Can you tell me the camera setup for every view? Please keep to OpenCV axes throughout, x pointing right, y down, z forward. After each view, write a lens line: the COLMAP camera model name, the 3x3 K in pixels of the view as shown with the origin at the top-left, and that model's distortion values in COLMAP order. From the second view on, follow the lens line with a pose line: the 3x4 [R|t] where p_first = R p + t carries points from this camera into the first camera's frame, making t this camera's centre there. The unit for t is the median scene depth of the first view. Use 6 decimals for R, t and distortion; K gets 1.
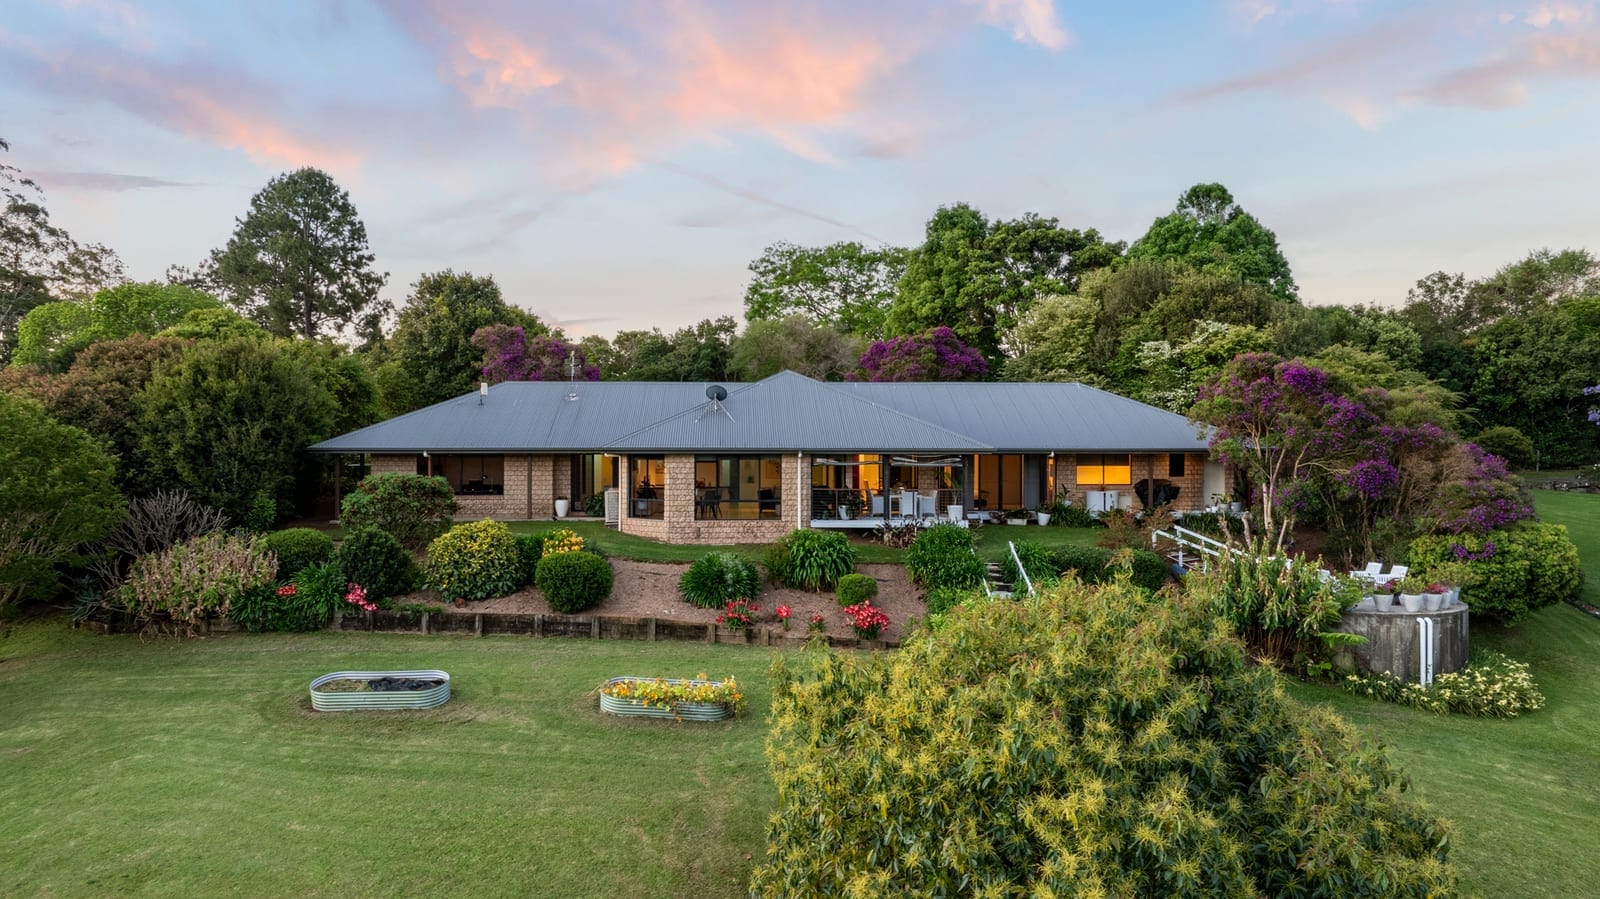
lens RADIAL K [[1128.4, 0, 800.0], [0, 1128.4, 449.5], [0, 0, 1]] dist [-0.017393, -0.000872]
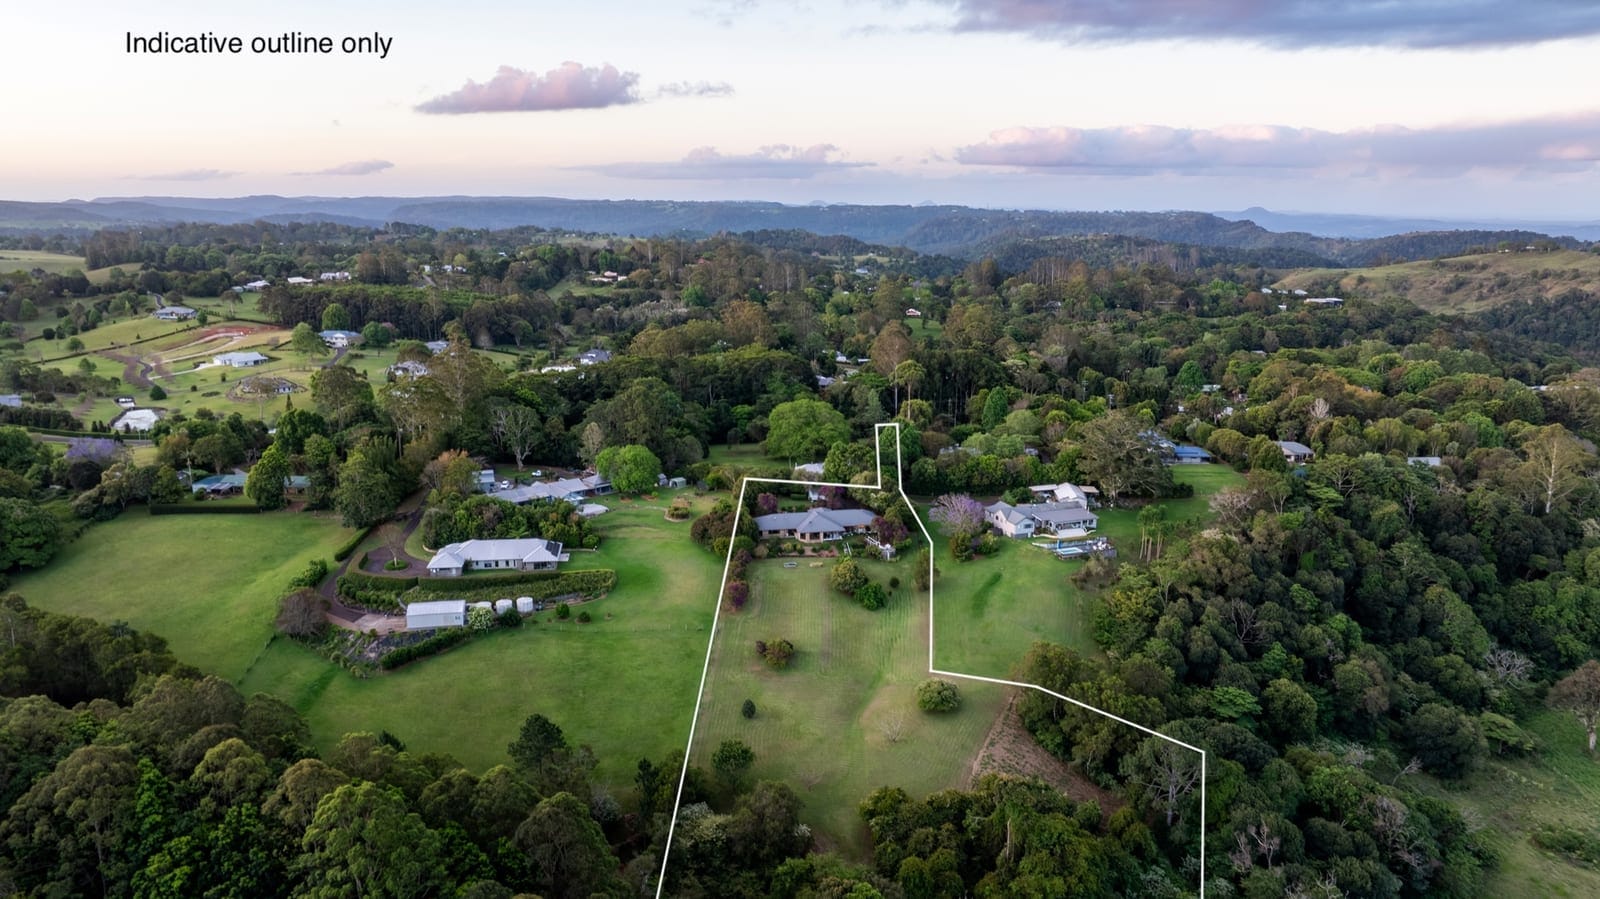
lens RADIAL K [[1128.4, 0, 800.0], [0, 1128.4, 449.5], [0, 0, 1]] dist [-0.017393, -0.000872]
pose [[0.992150, -0.023312, 0.122858, -0.912886], [-0.004449, 0.975267, 0.220987, -1.886433], [-0.124971, -0.219799, 0.967507, -5.356539]]
